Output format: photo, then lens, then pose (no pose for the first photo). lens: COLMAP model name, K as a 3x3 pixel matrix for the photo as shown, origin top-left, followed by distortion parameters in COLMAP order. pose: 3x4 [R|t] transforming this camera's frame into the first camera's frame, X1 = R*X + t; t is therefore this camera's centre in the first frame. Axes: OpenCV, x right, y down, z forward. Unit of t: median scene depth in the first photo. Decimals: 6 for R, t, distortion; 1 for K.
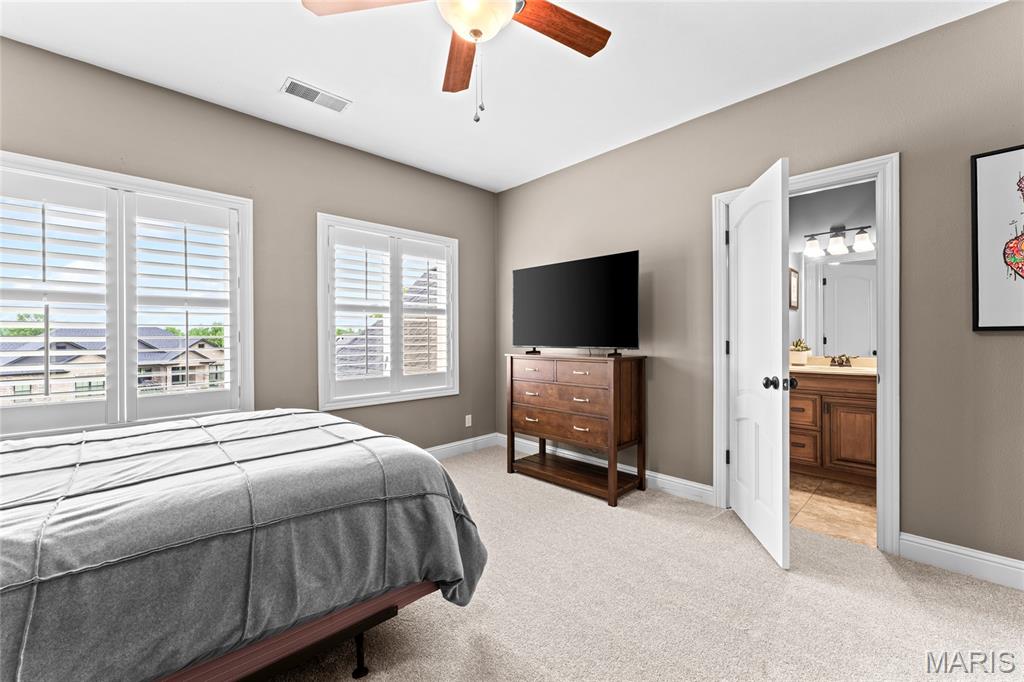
lens RADIAL K [[415.0, 0, 513.7], [0, 415.0, 337.1], [0, 0, 1]] dist [0.004037, 0.000086]
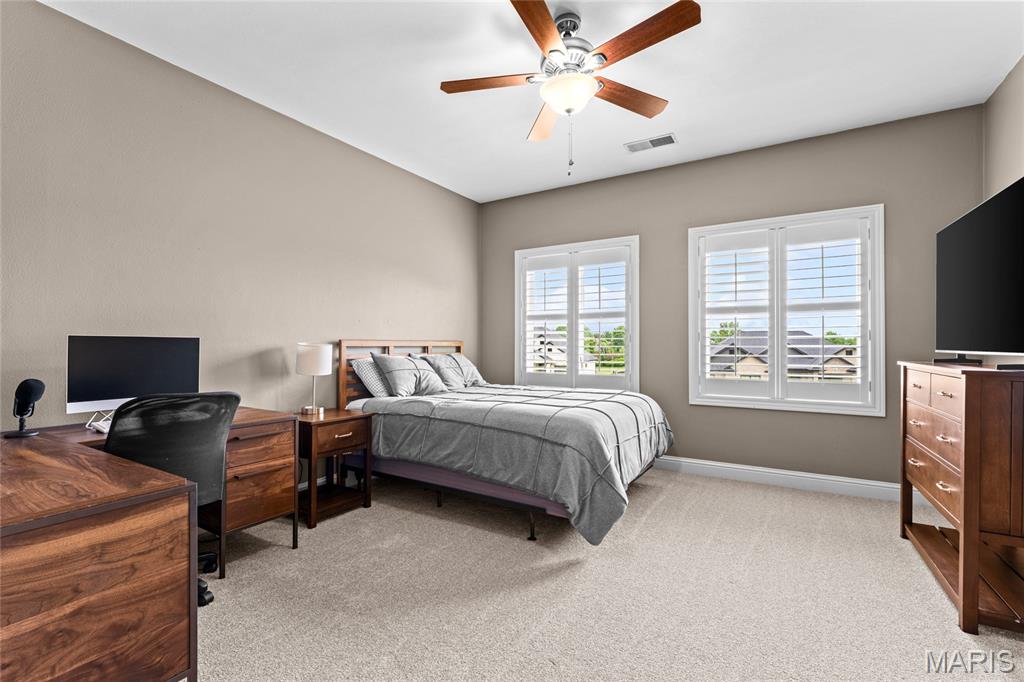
lens RADIAL K [[466.7, 0, 510.9], [0, 466.7, 342.9], [0, 0, 1]] dist [0.000358, -0.000096]
pose [[0.236813, 0.001623, -0.971554, 0.580919], [-0.004666, 0.999989, 0.000533, 0.012380], [0.971544, 0.004407, 0.236818, 0.197090]]
